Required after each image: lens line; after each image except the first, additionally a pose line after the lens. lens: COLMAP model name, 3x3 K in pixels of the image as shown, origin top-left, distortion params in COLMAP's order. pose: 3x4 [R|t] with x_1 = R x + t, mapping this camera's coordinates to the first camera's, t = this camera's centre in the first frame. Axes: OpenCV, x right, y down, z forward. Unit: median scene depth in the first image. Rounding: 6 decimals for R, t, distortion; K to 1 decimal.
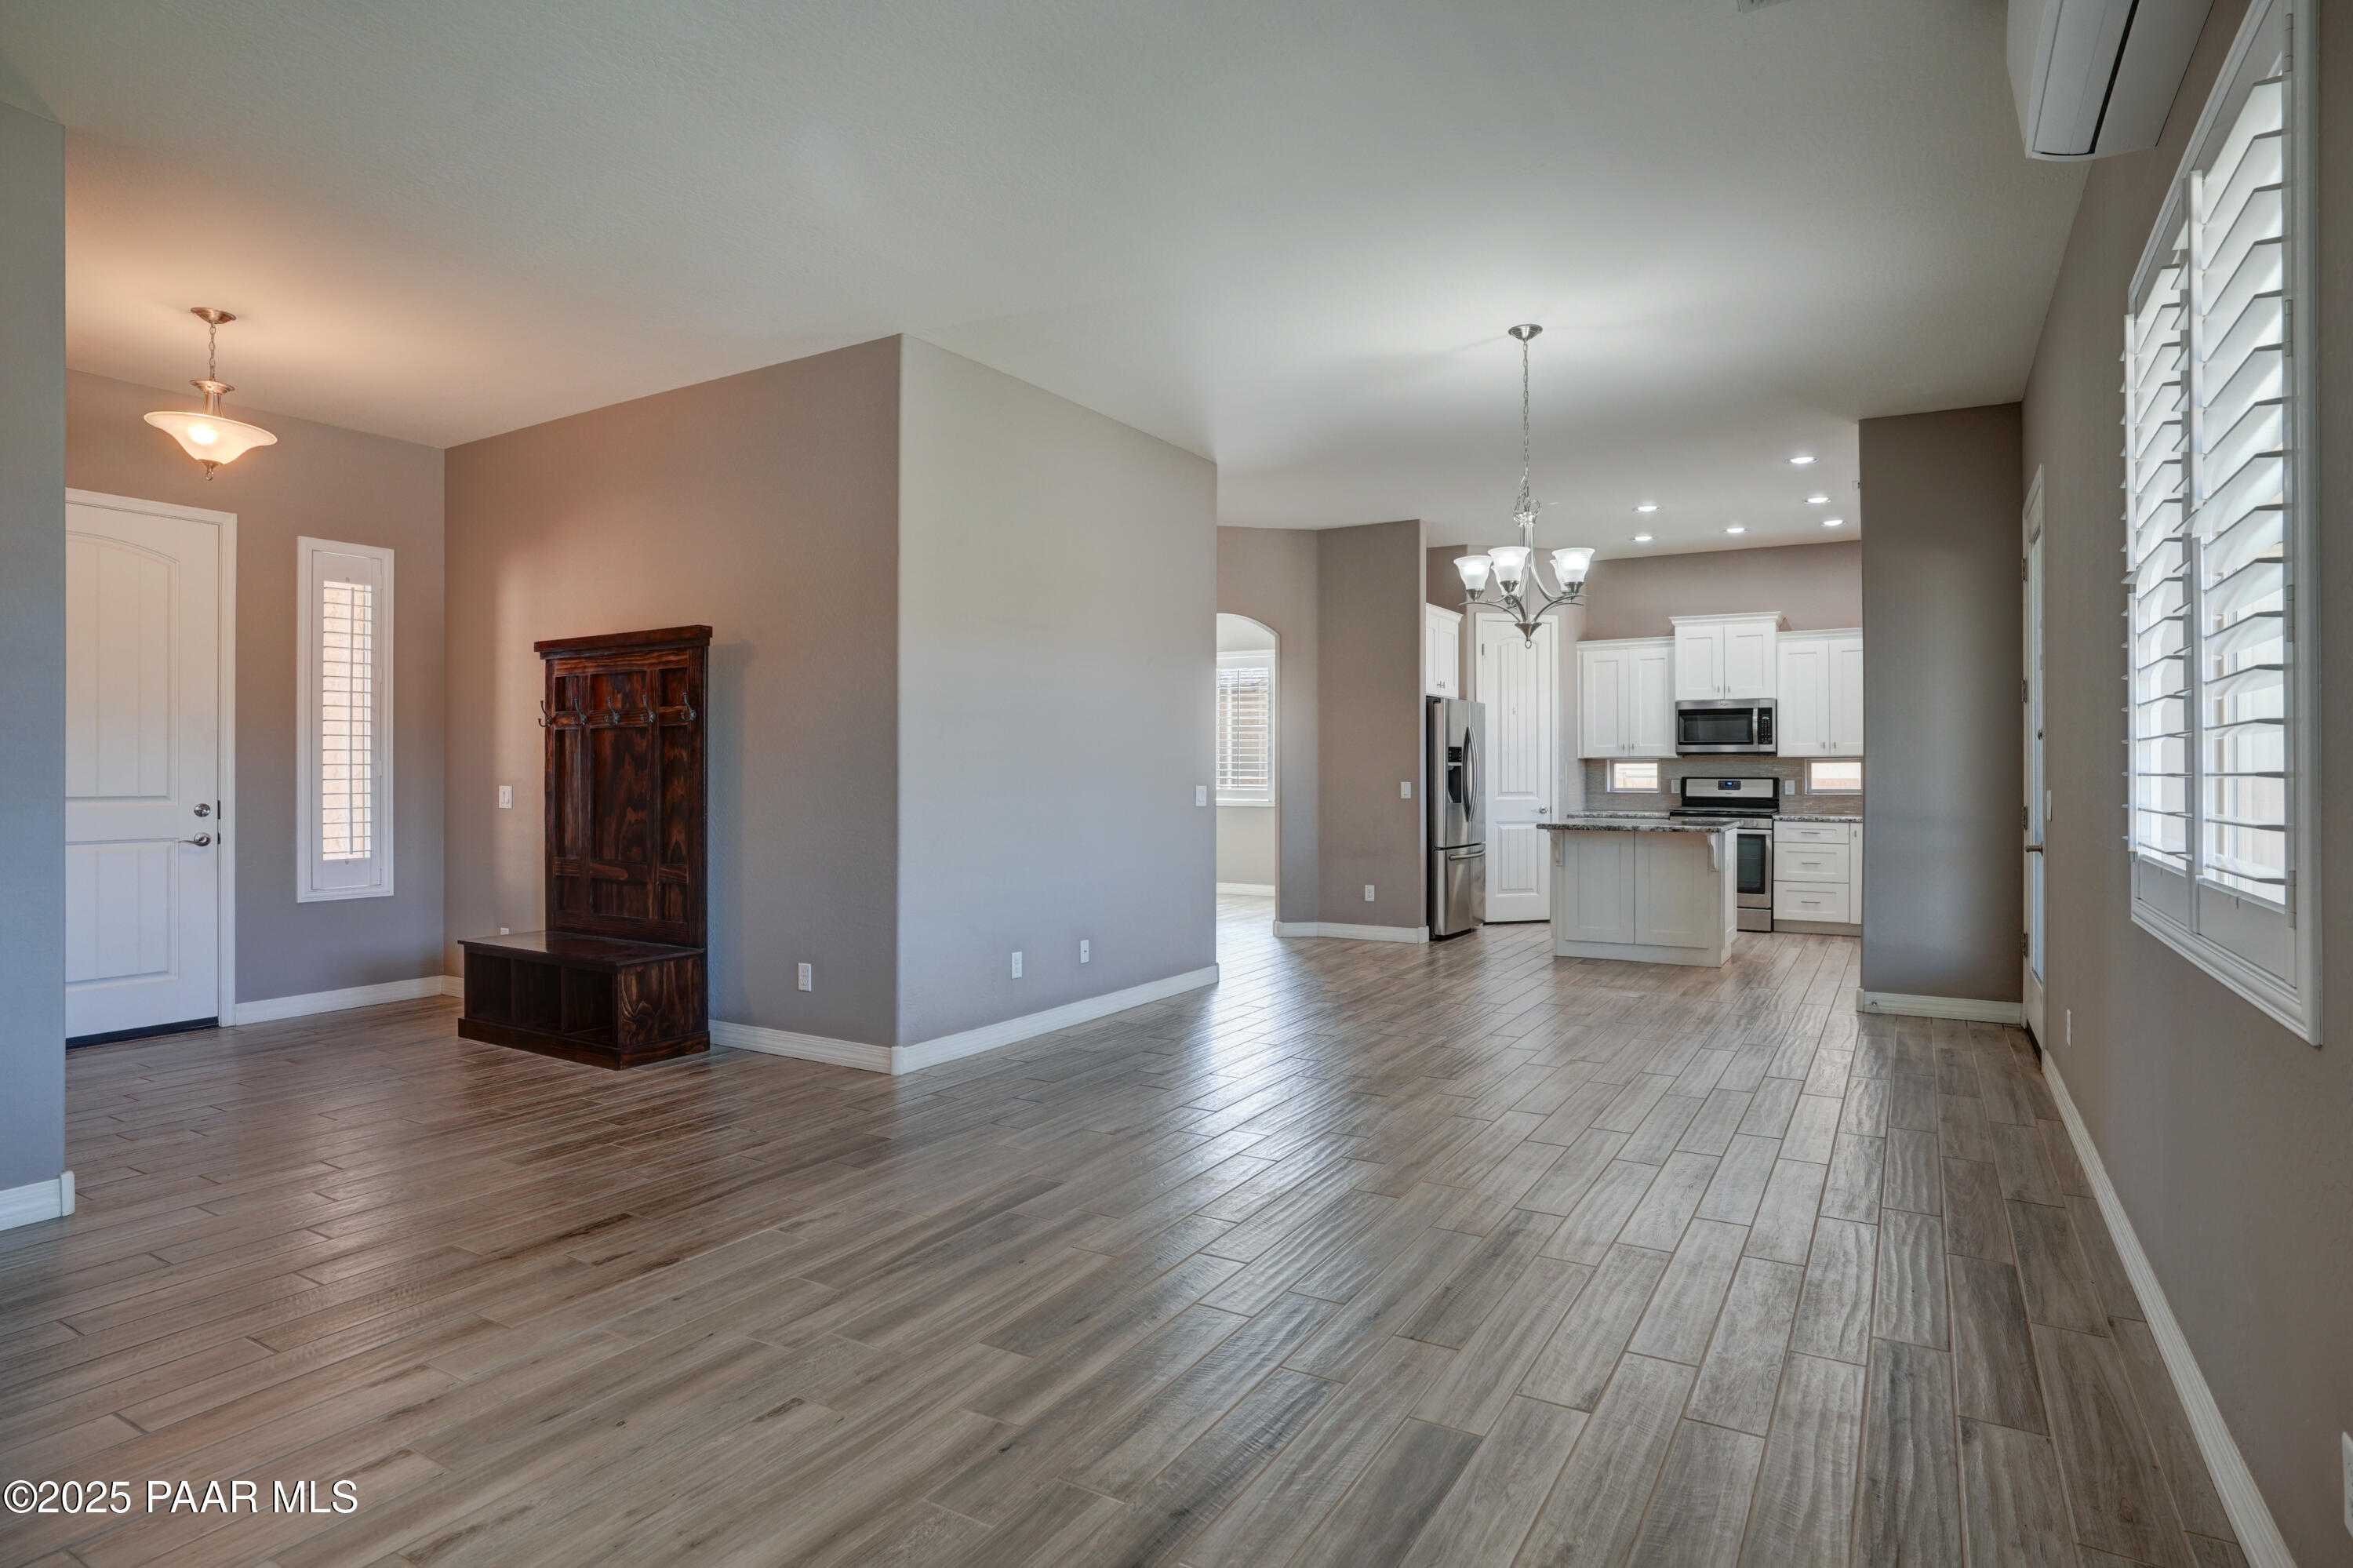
lens RADIAL K [[1222.6, 0, 1229.6], [0, 1222.6, 776.1], [0, 0, 1]] dist [-0.047145, 0.015132]
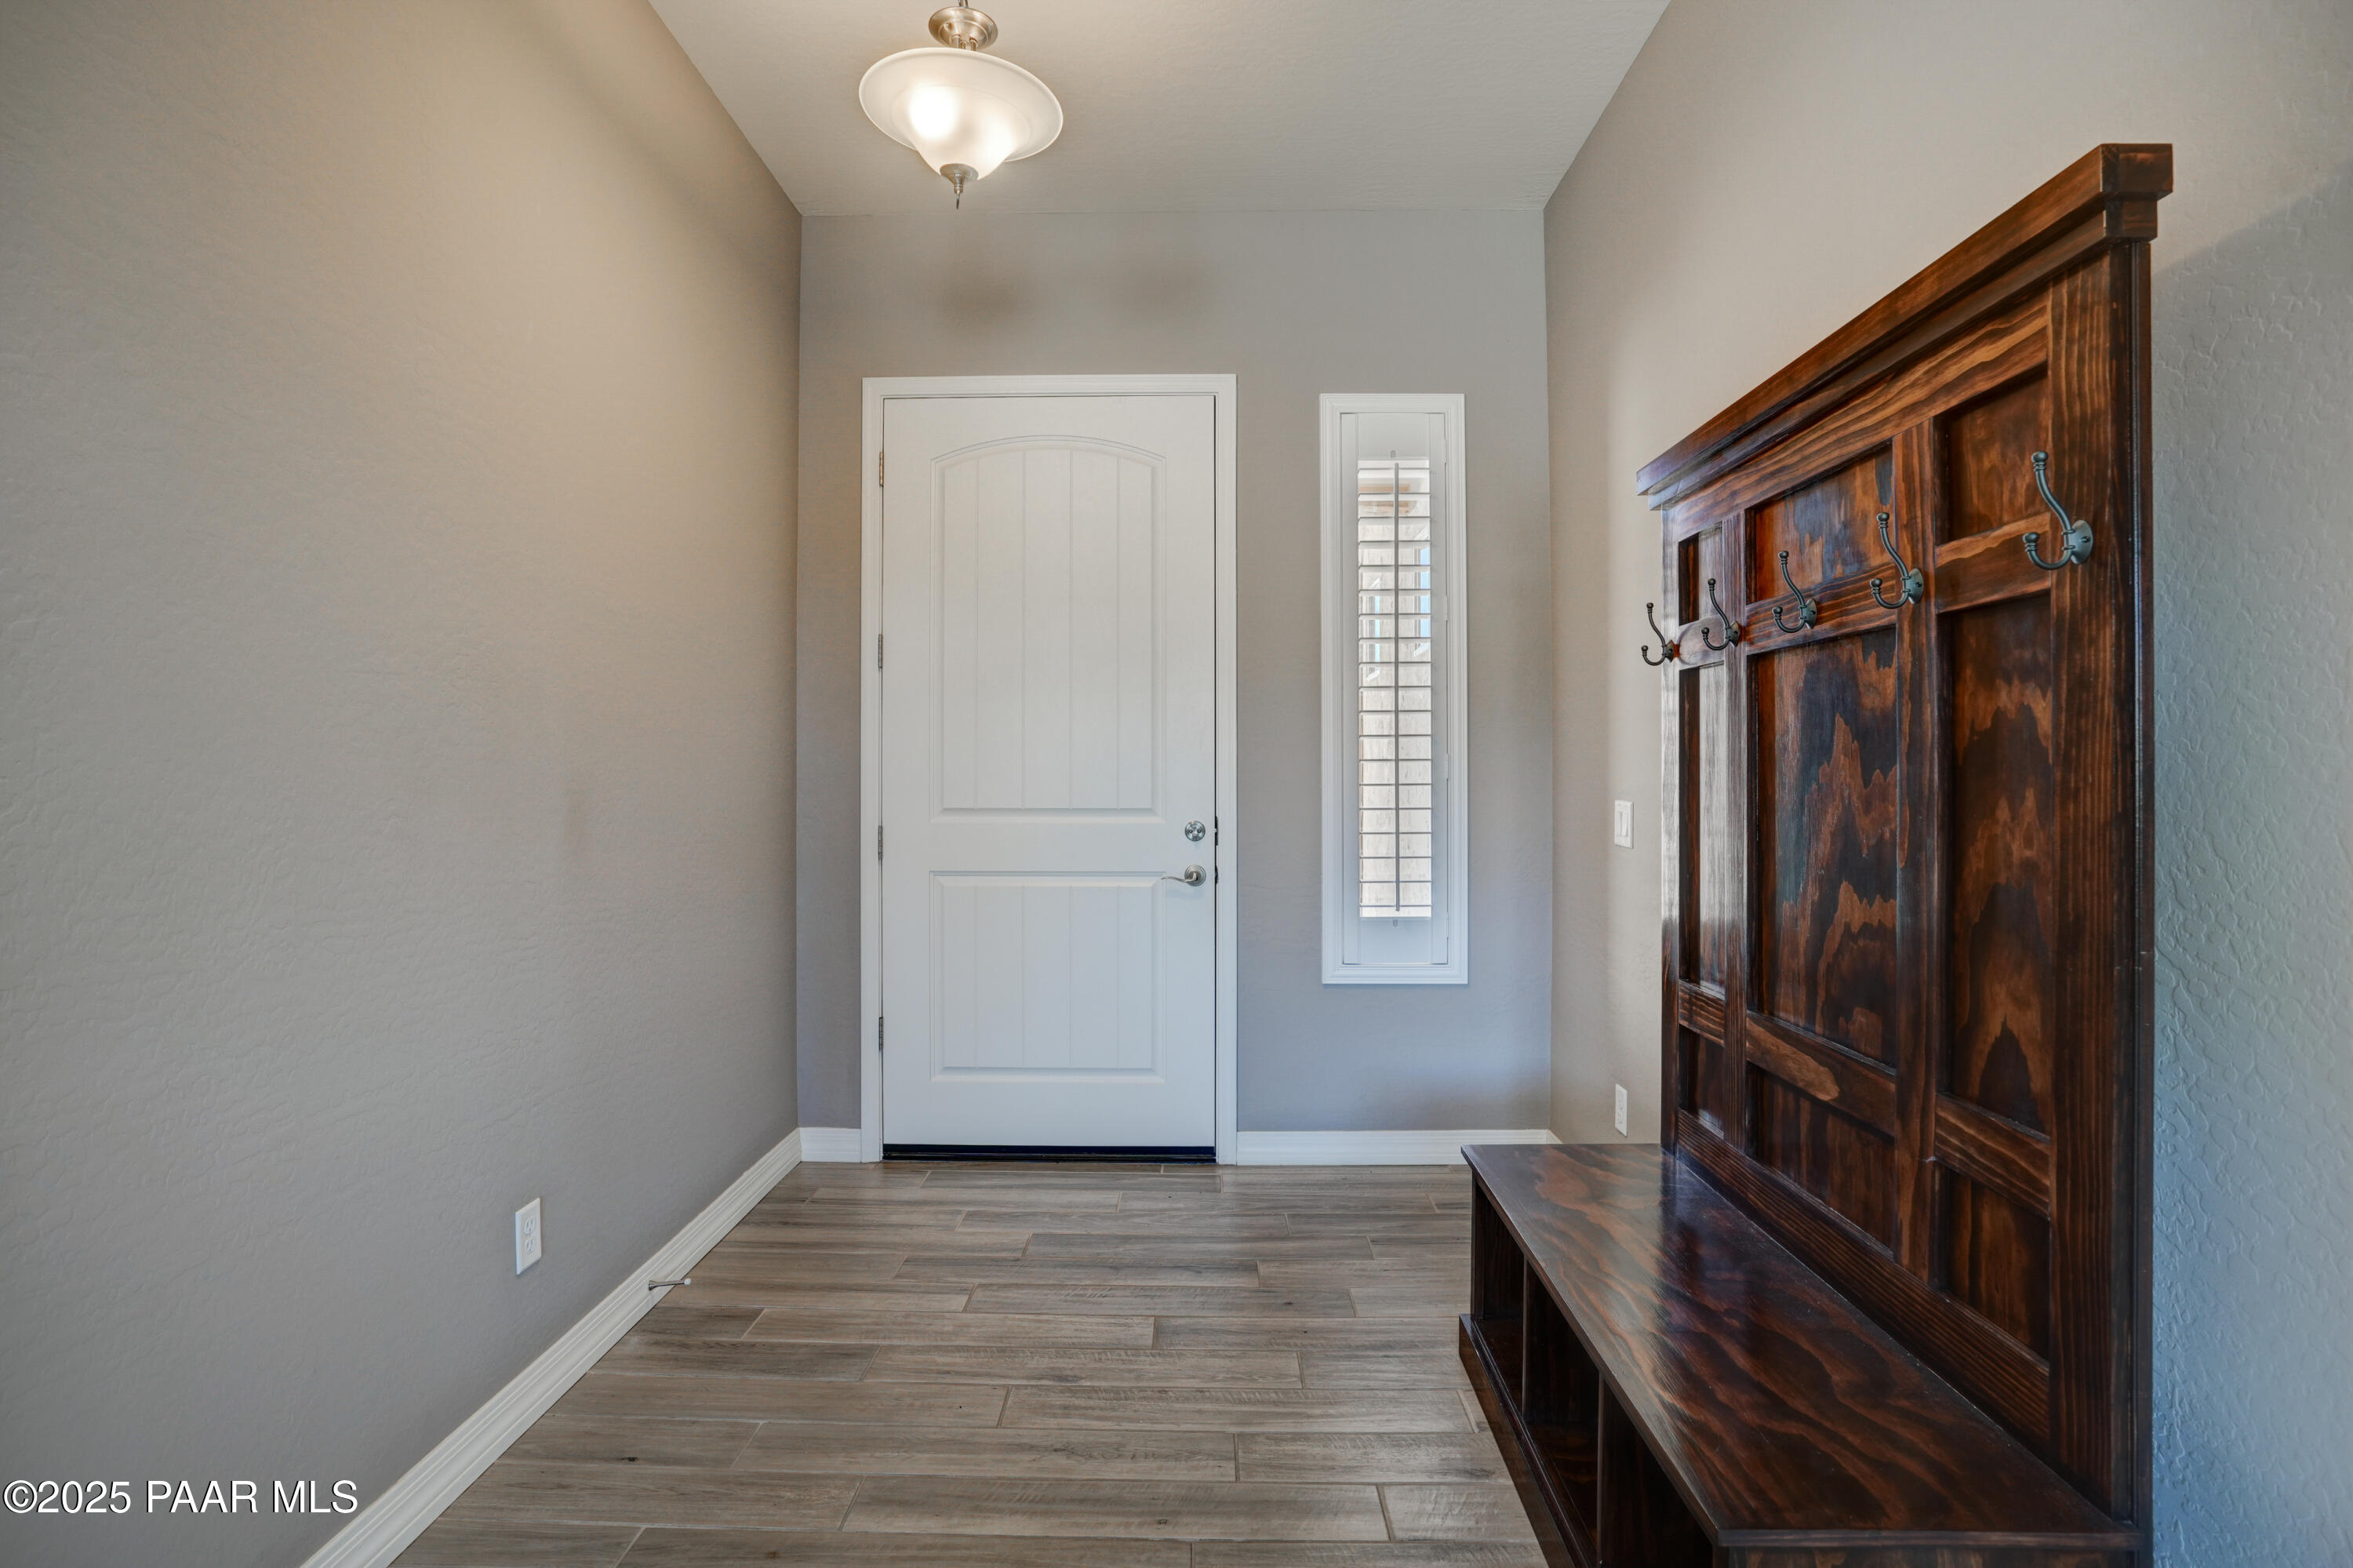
lens RADIAL K [[1137.9, 0, 1172.3], [0, 1137.9, 761.7], [0, 0, 1]] dist [-0.052950, 0.017504]
pose [[0.469635, -0.008174, -0.882823, -0.326693], [-0.000893, 0.999952, -0.009734, -0.003661], [0.882860, 0.005360, 0.469605, 0.722801]]
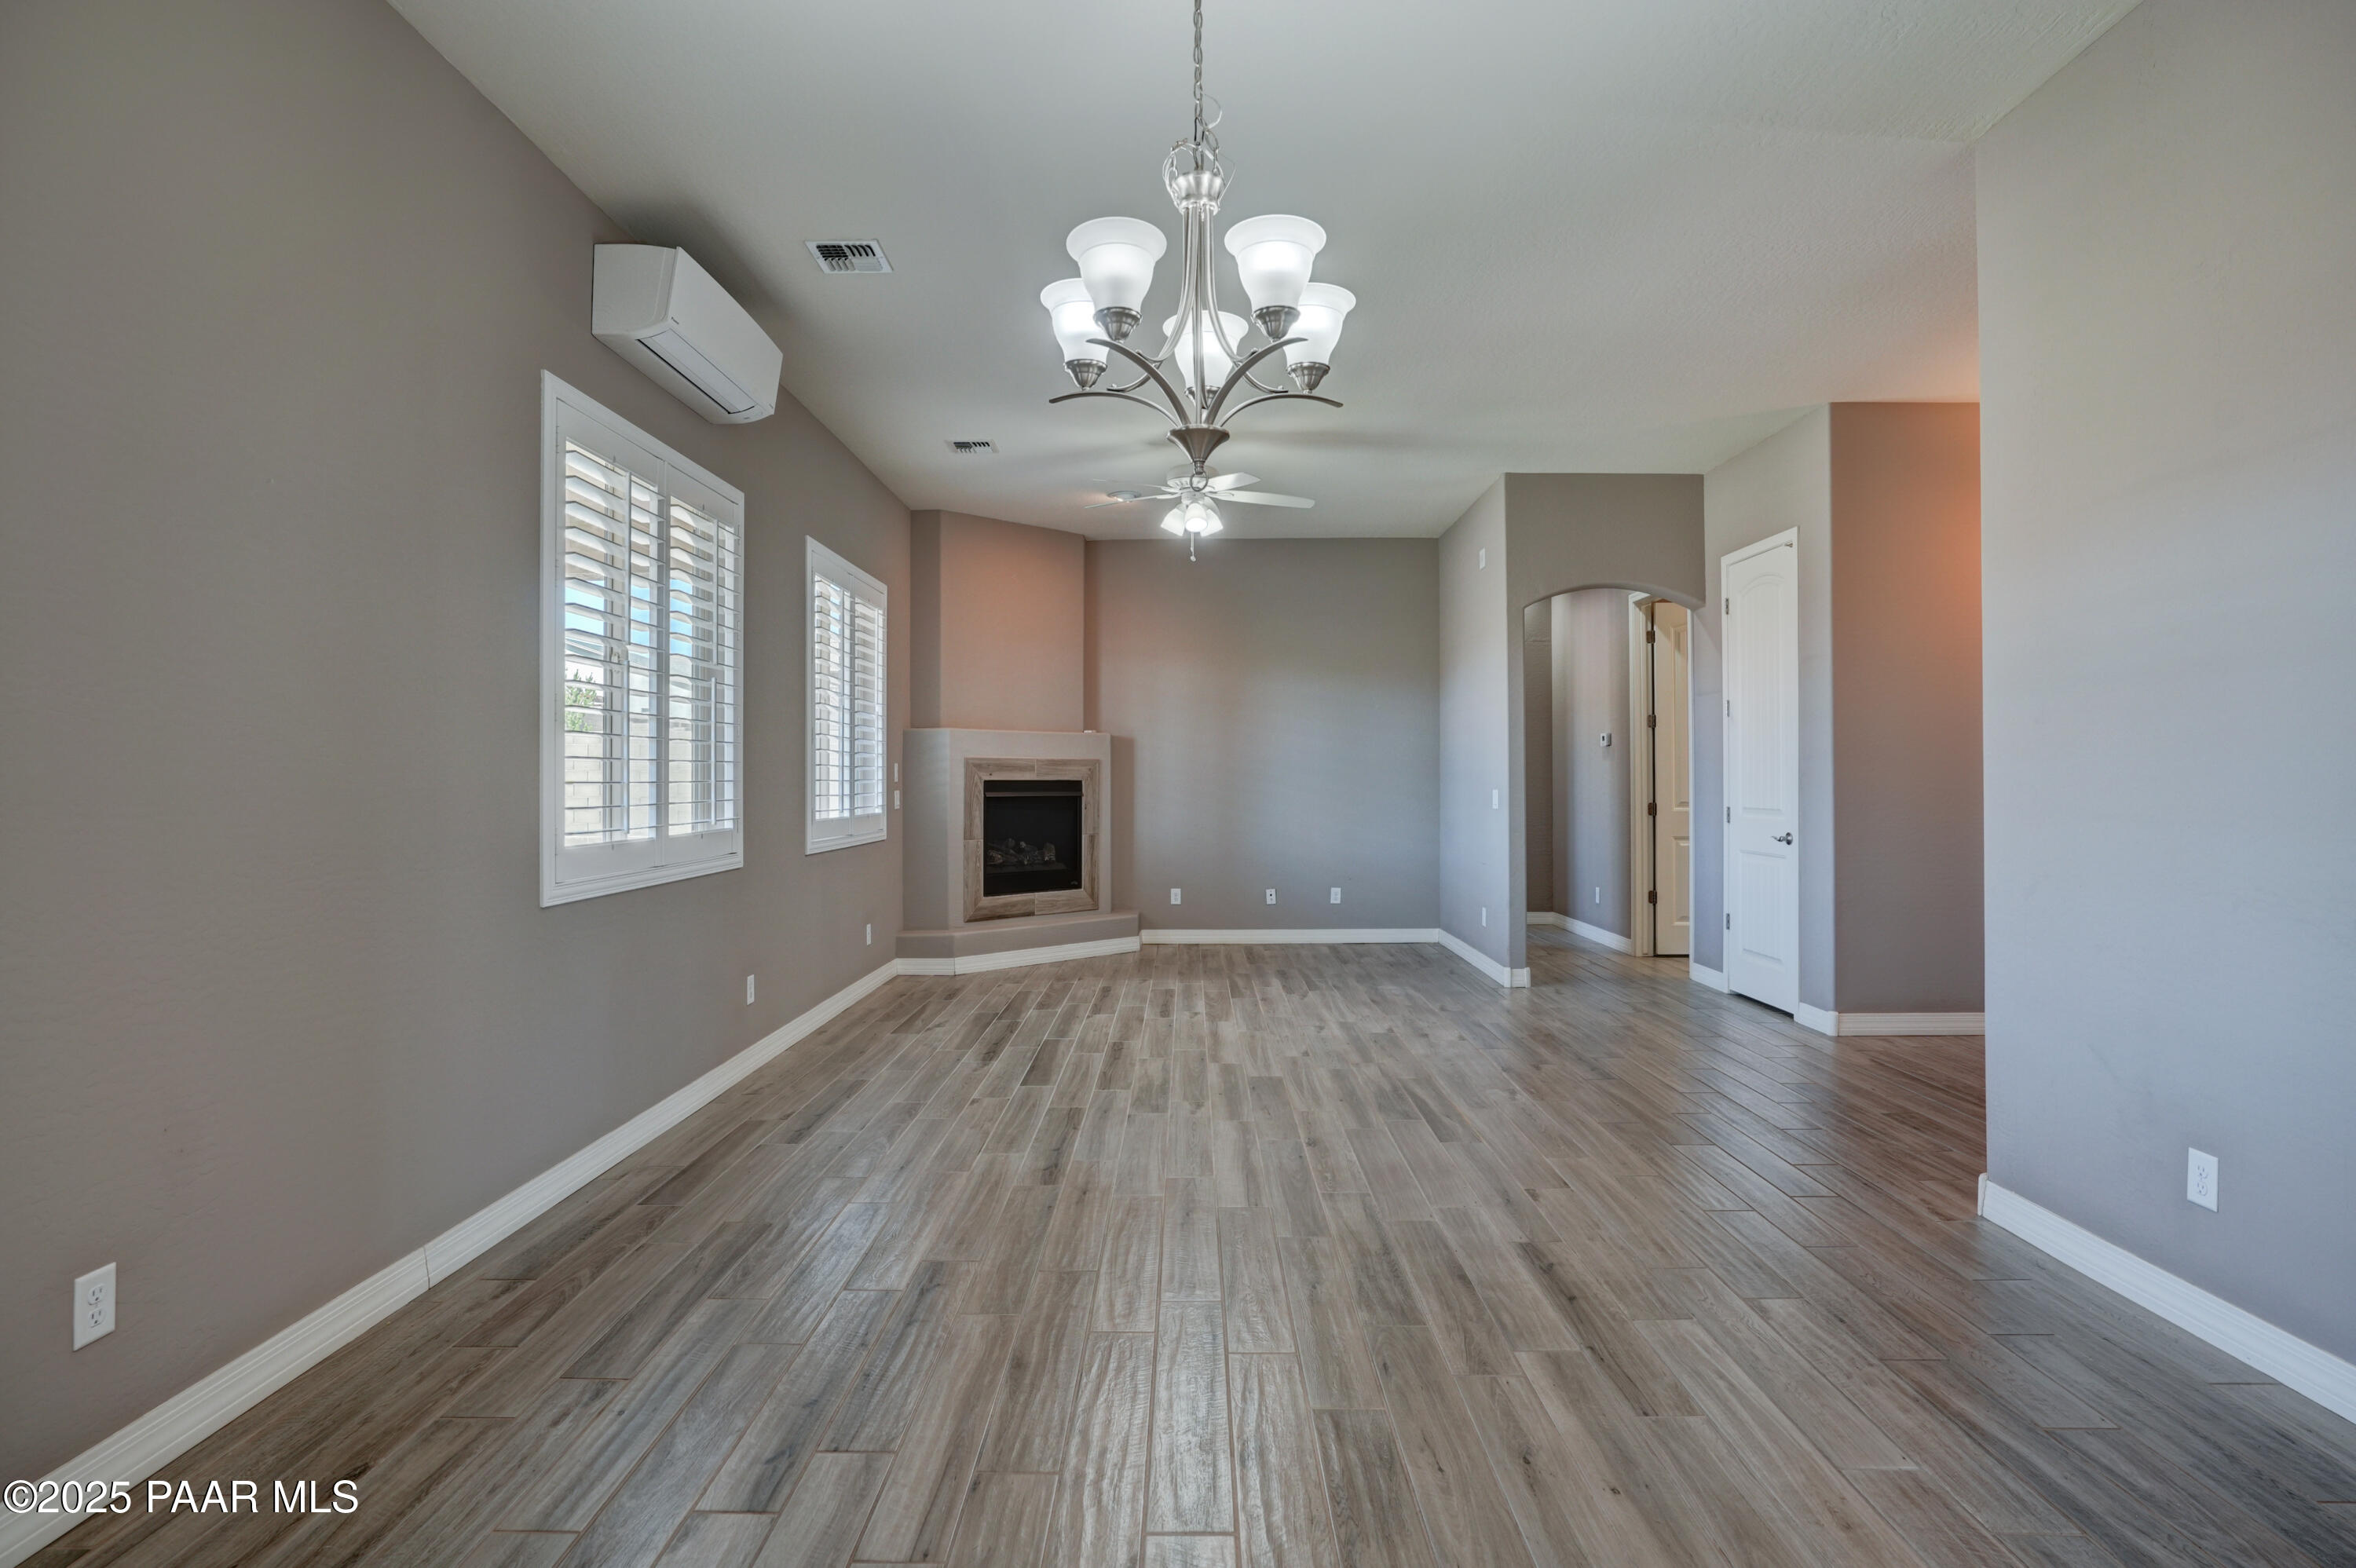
lens RADIAL K [[1224.0, 0, 1177.7], [0, 1224.0, 778.7], [0, 0, 1]] dist [-0.047145, 0.015132]
pose [[-0.875561, 0.001206, -0.483106, 0.415277], [0.000505, 0.999999, 0.001582, -0.003624], [0.483107, 0.001141, -0.875561, 1.243284]]
